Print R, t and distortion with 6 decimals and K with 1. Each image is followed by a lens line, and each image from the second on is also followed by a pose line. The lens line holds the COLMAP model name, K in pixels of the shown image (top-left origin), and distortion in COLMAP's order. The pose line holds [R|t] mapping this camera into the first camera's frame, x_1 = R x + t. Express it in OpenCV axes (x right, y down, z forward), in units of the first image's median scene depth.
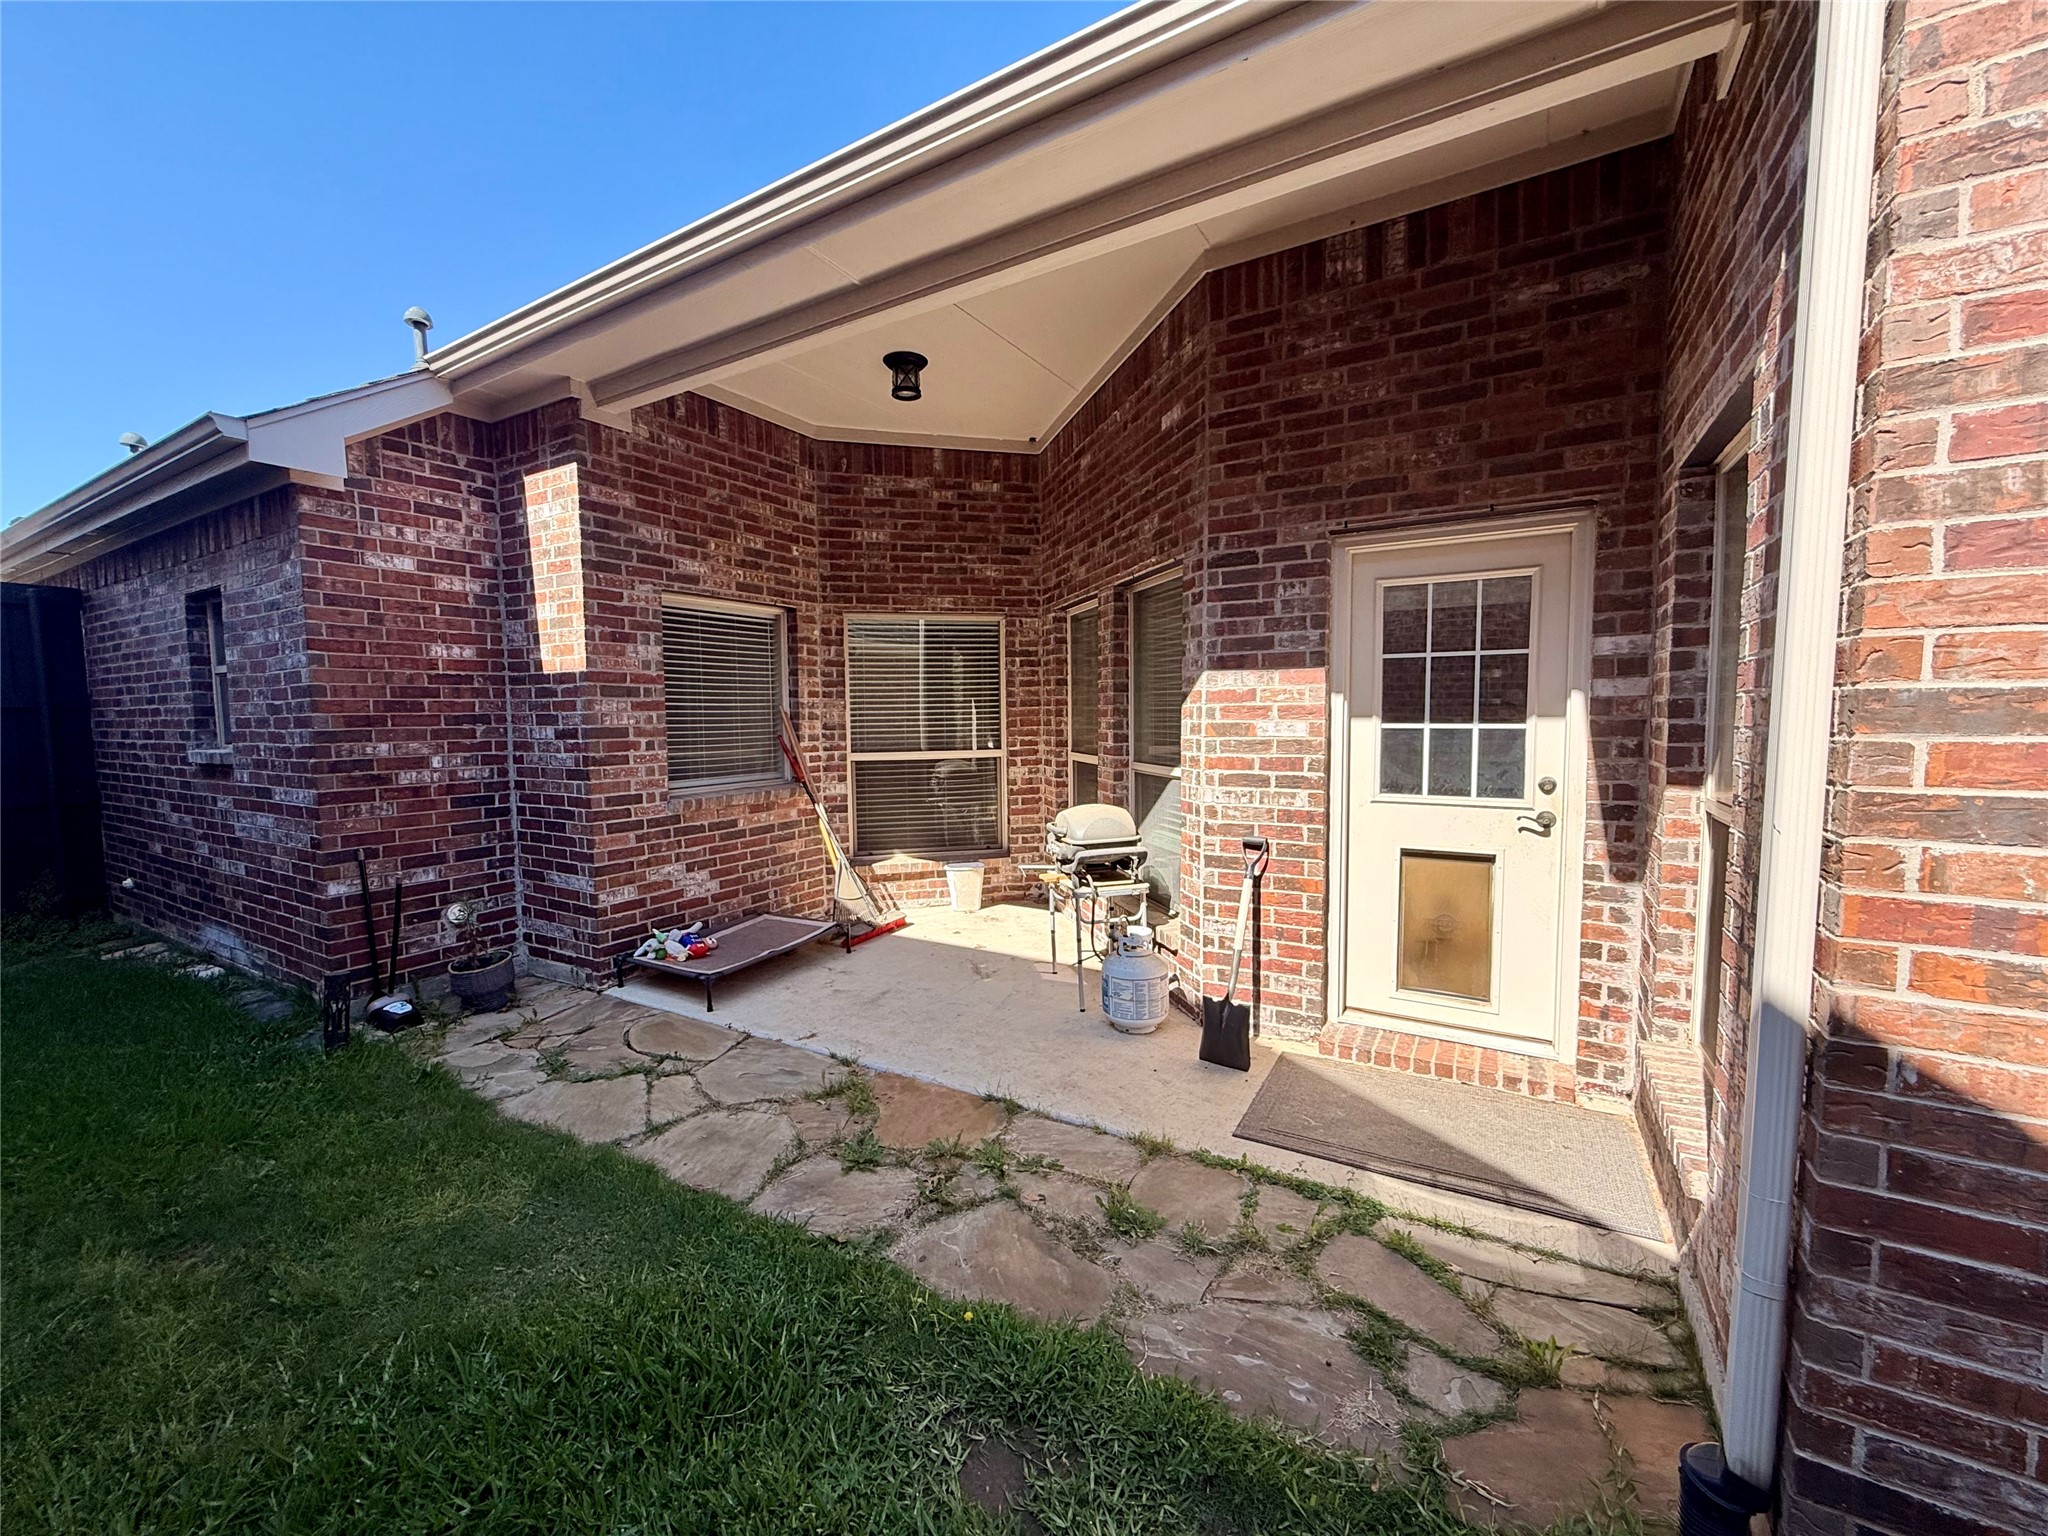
lens RADIAL K [[814.8, 0, 1024.0], [0, 814.8, 768.0], [0, 0, 1]] dist [0.000857, -0.000095]
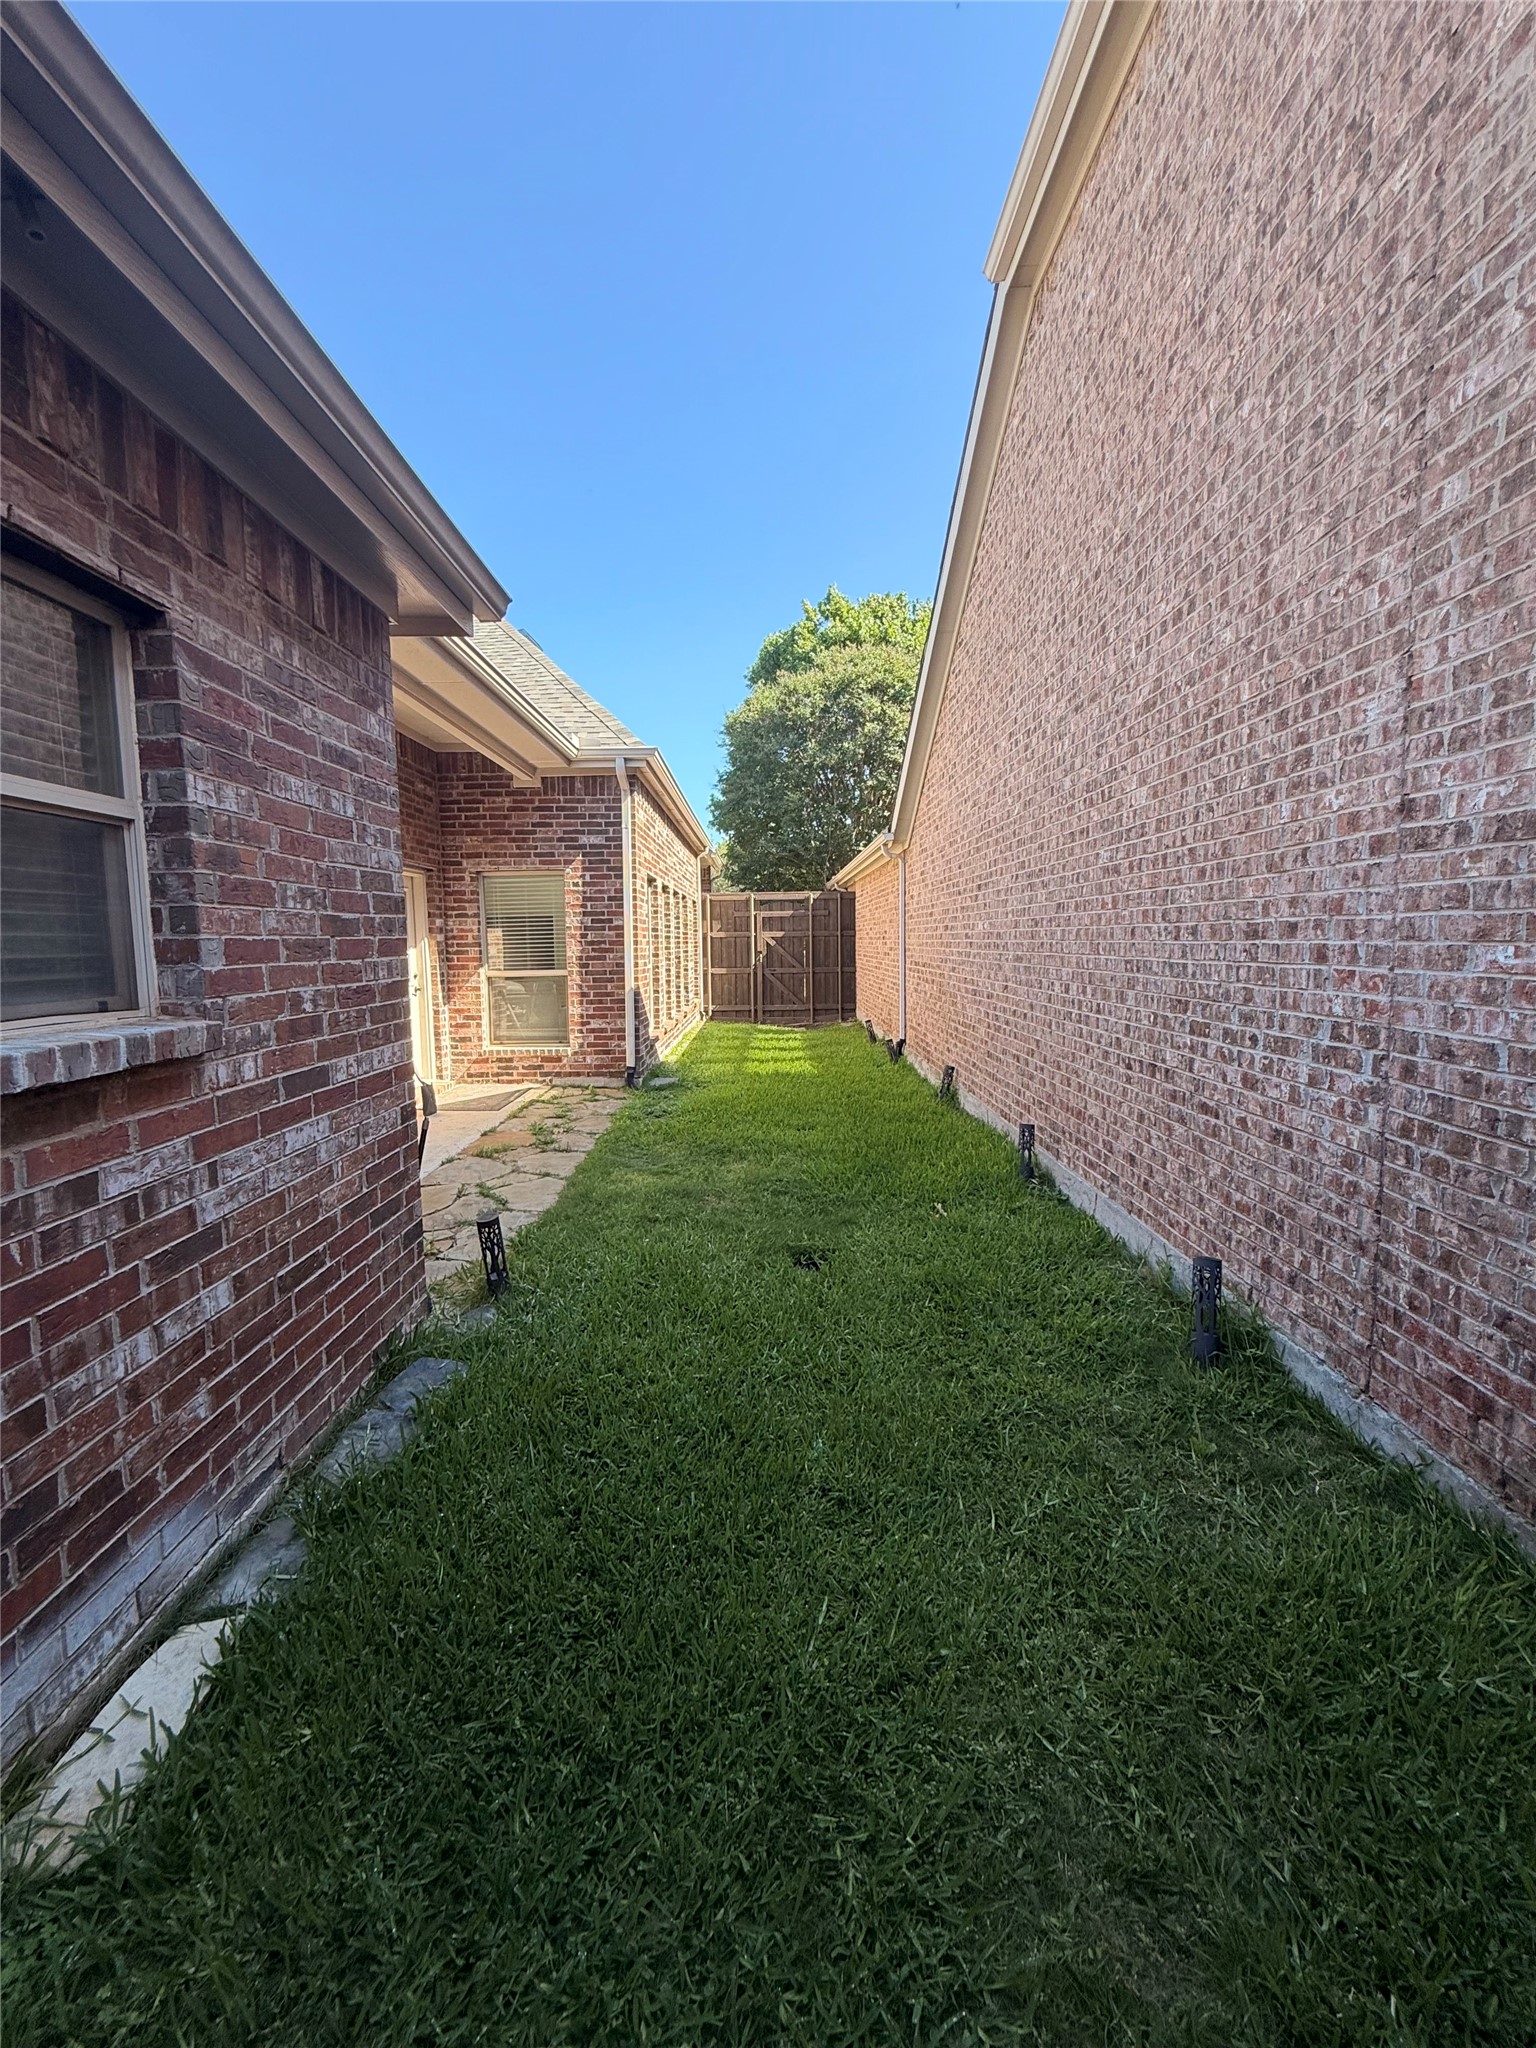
lens RADIAL K [[814.8, 0, 768.0], [0, 814.8, 1024.0], [0, 0, 1]] dist [0.000857, -0.000095]
pose [[-0.513067, -0.071263, 0.855385, -1.645818], [0.070735, 0.989648, 0.124876, -0.055255], [-0.855429, 0.124576, -0.502714, 1.073512]]
